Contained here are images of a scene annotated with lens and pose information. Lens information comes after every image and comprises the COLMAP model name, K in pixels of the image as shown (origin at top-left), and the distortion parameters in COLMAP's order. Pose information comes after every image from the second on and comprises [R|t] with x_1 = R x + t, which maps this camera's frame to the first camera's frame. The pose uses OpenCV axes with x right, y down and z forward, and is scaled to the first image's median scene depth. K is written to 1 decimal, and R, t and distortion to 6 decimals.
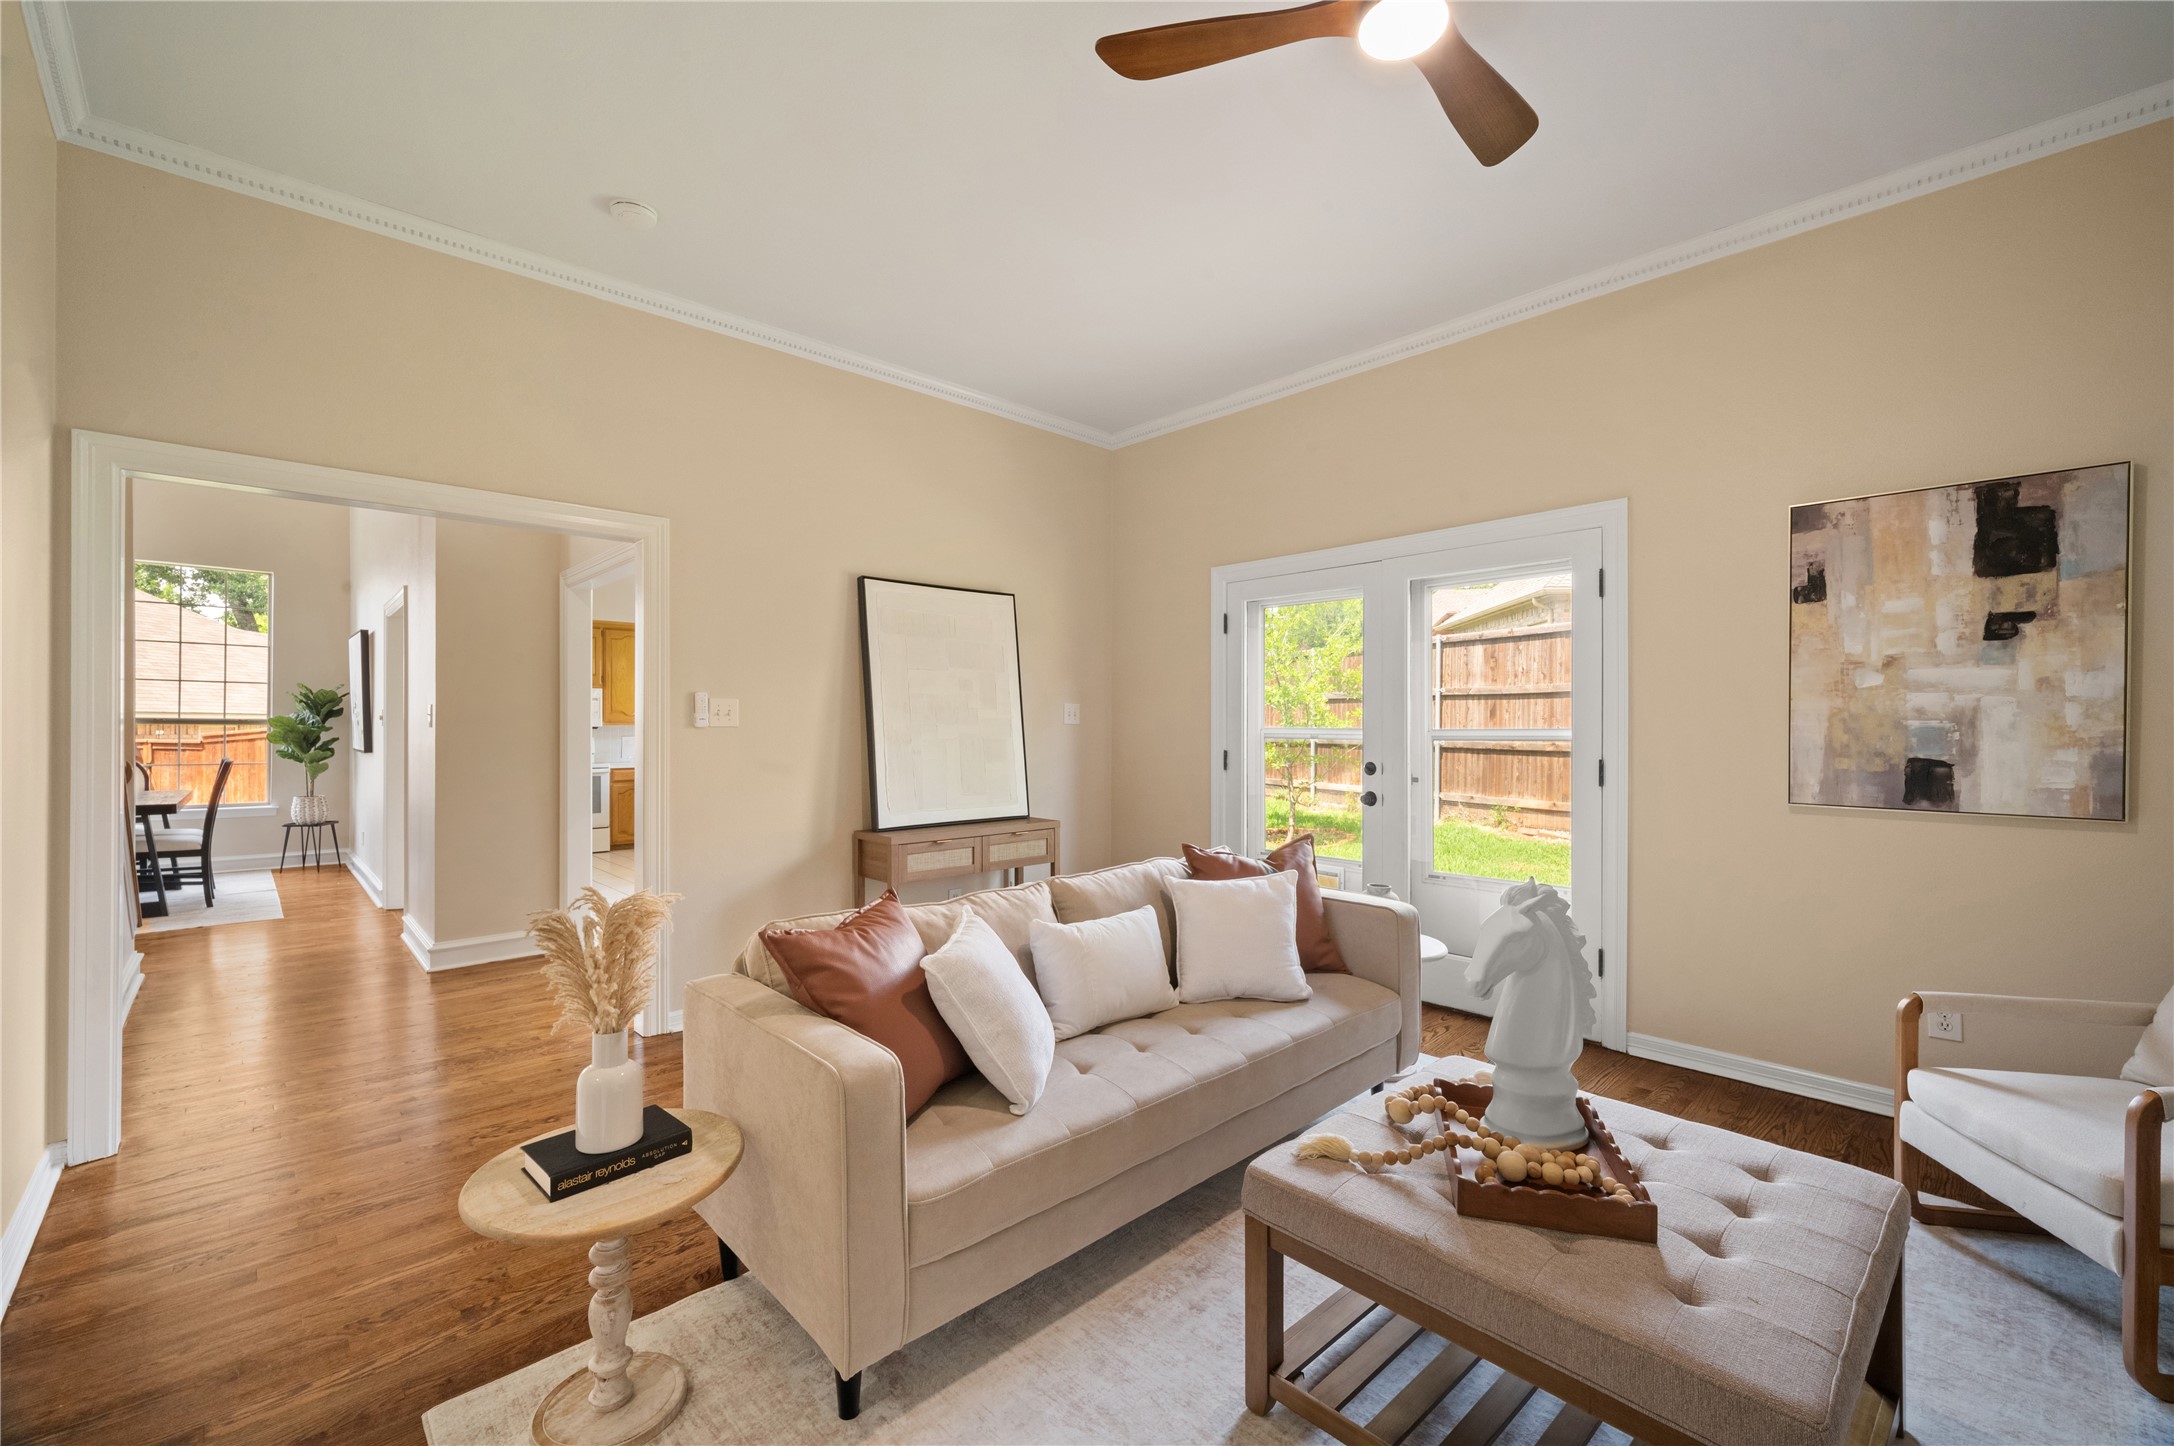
lens RADIAL K [[902.9, 0, 1075.8], [0, 902.9, 726.7], [0, 0, 1]] dist [0.000526, 0.000437]
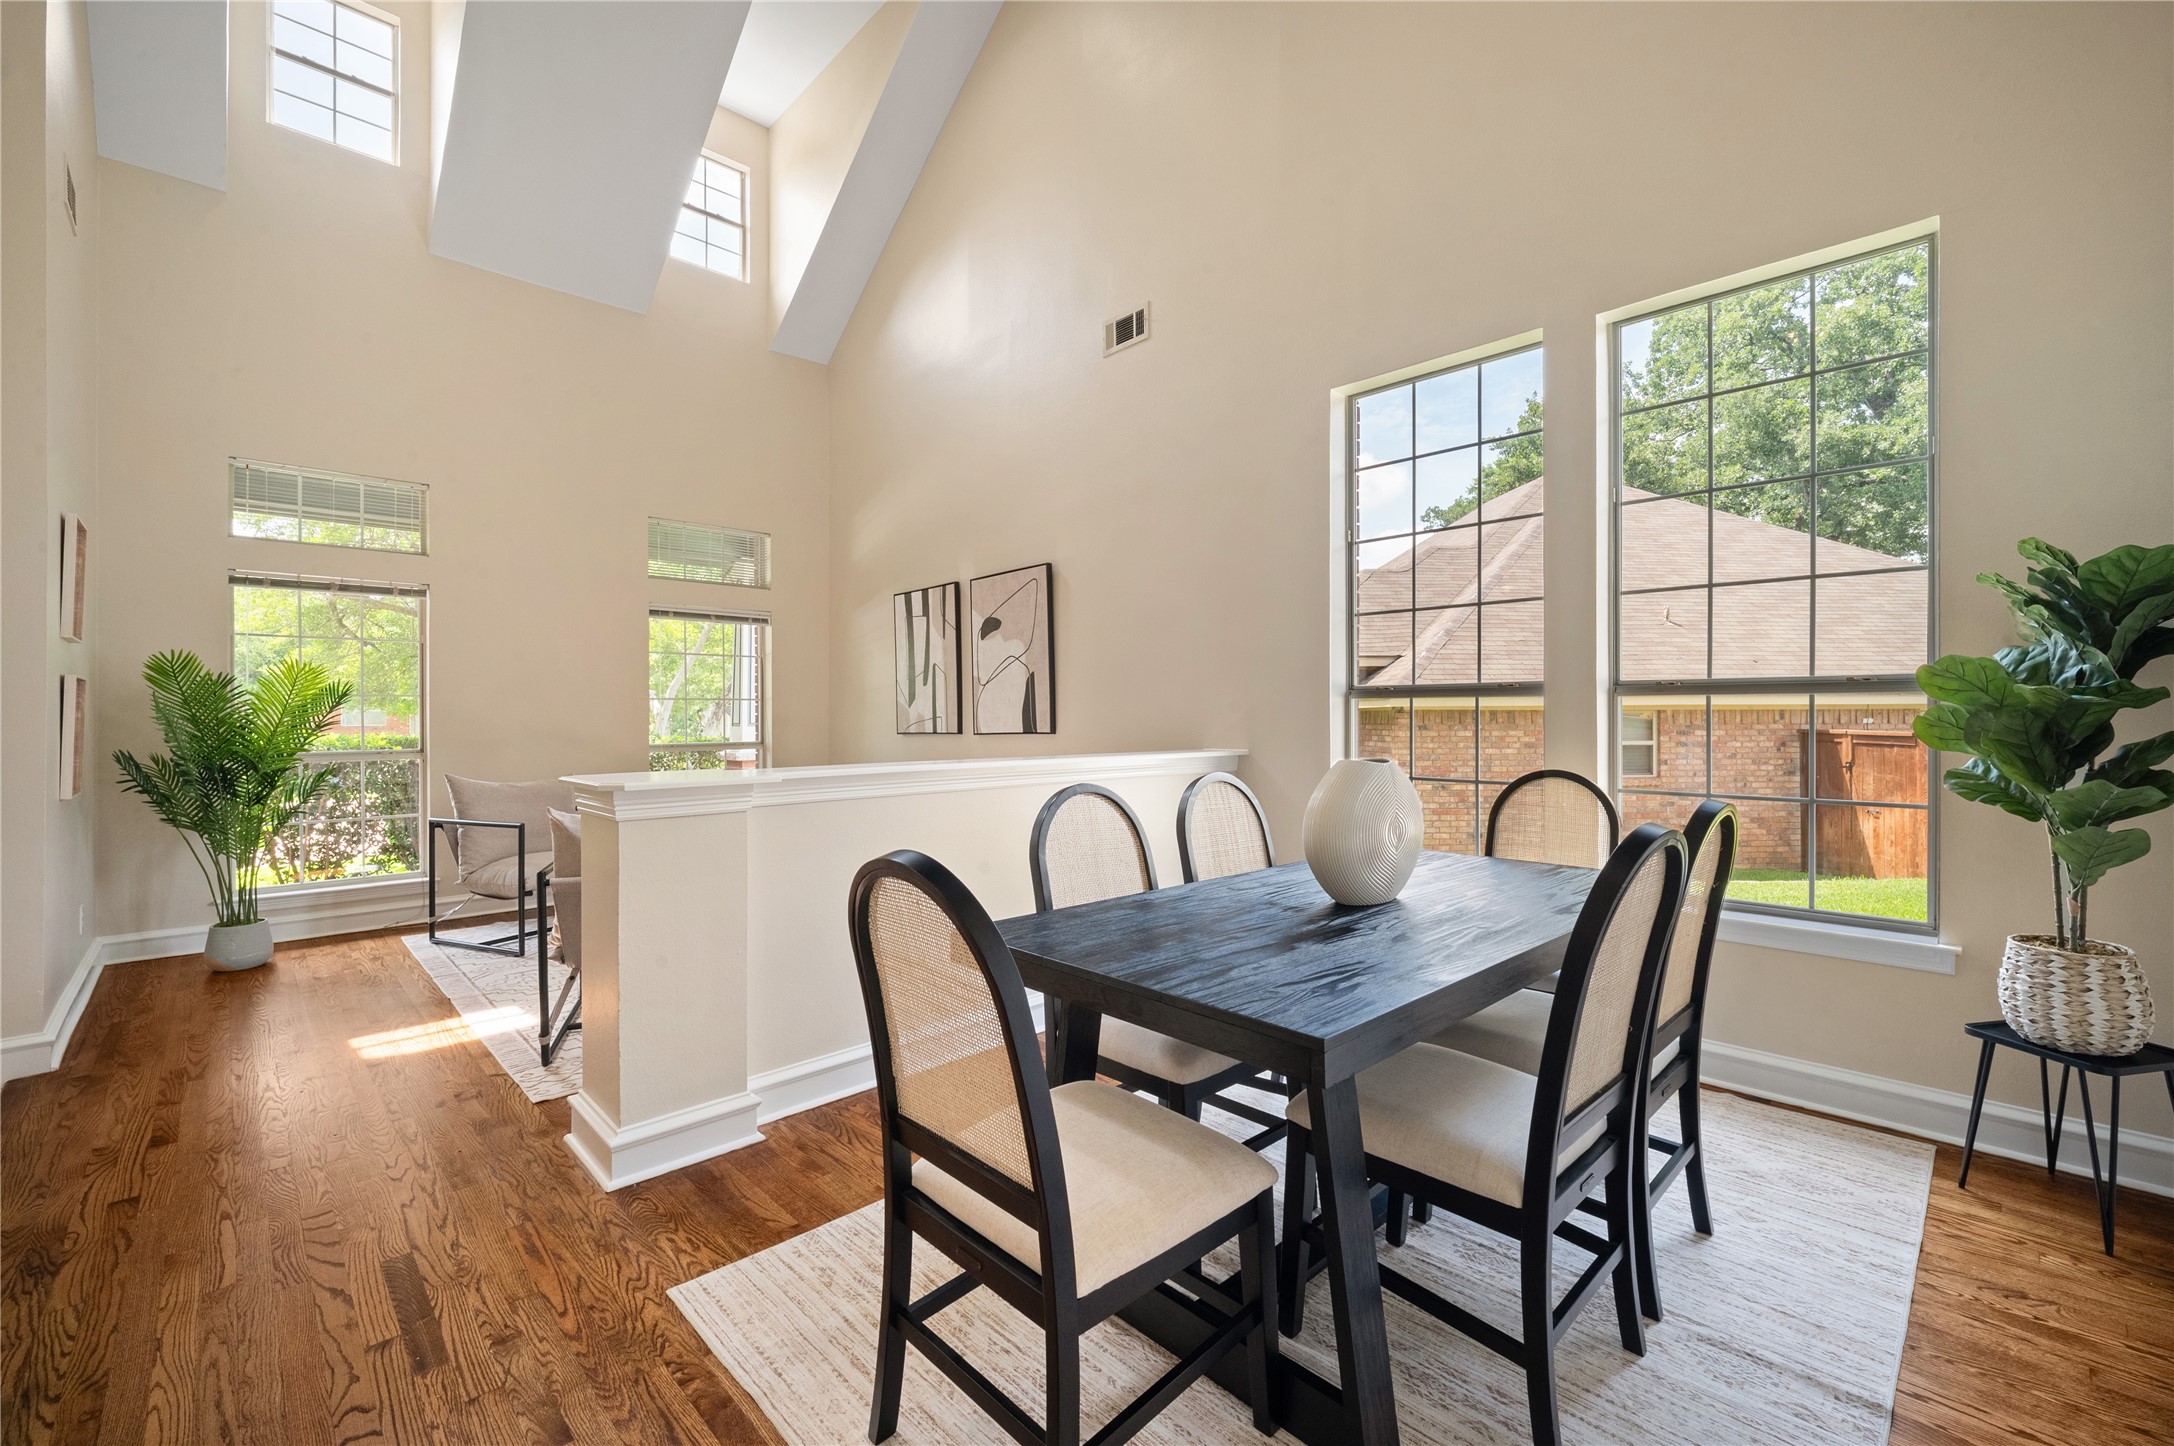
lens RADIAL K [[902.9, 0, 1089.2], [0, 902.9, 719.5], [0, 0, 1]] dist [0.000526, 0.000437]
pose [[0.016965, -0.000056, -0.999856, -0.581881], [0.003387, 0.999994, 0.000002, 0.007714], [0.999850, -0.003387, 0.016965, 0.701914]]
